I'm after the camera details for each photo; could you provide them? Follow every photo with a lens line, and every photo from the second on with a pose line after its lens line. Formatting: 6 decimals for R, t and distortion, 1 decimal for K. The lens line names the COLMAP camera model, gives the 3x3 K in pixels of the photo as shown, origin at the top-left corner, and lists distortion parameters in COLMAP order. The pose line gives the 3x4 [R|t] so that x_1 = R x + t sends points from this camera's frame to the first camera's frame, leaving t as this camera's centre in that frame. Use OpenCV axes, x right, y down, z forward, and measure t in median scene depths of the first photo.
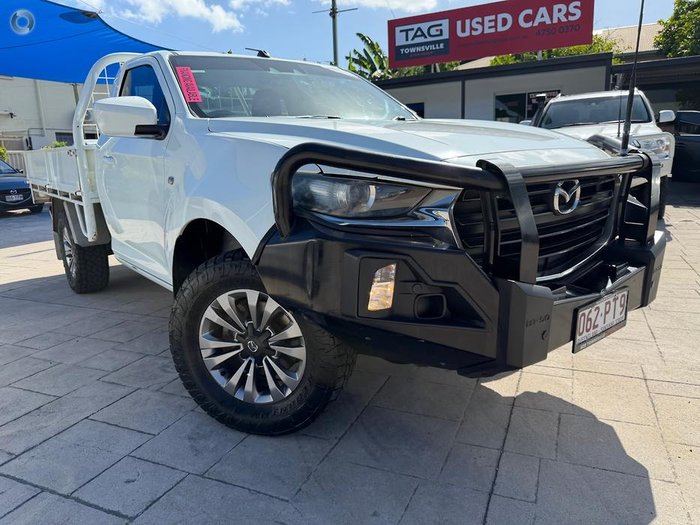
lens RADIAL K [[492.5, 0, 350.0], [0, 492.5, 262.5], [0, 0, 1]] dist [0.010032, 0.000370]
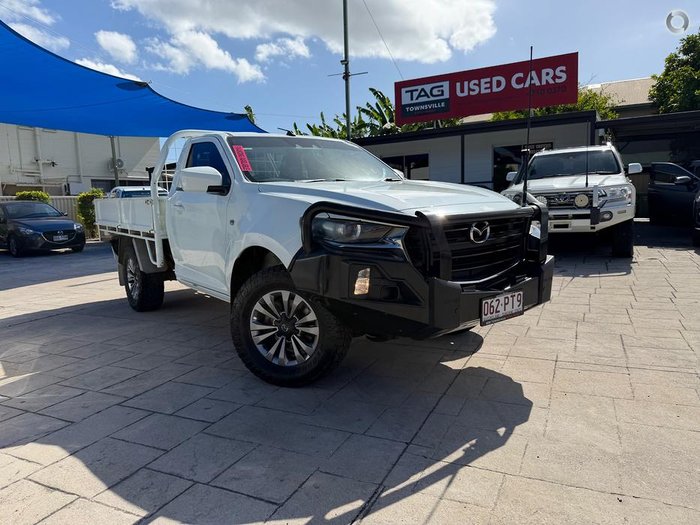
lens RADIAL K [[492.4, 0, 345.1], [0, 492.4, 261.4], [0, 0, 1]] dist [0.046401, -0.001783]
pose [[0.999311, 0.005383, -0.036710, 0.047005], [-0.008639, 0.995983, -0.089128, 0.096047], [0.036083, 0.089384, 0.995343, -0.543033]]
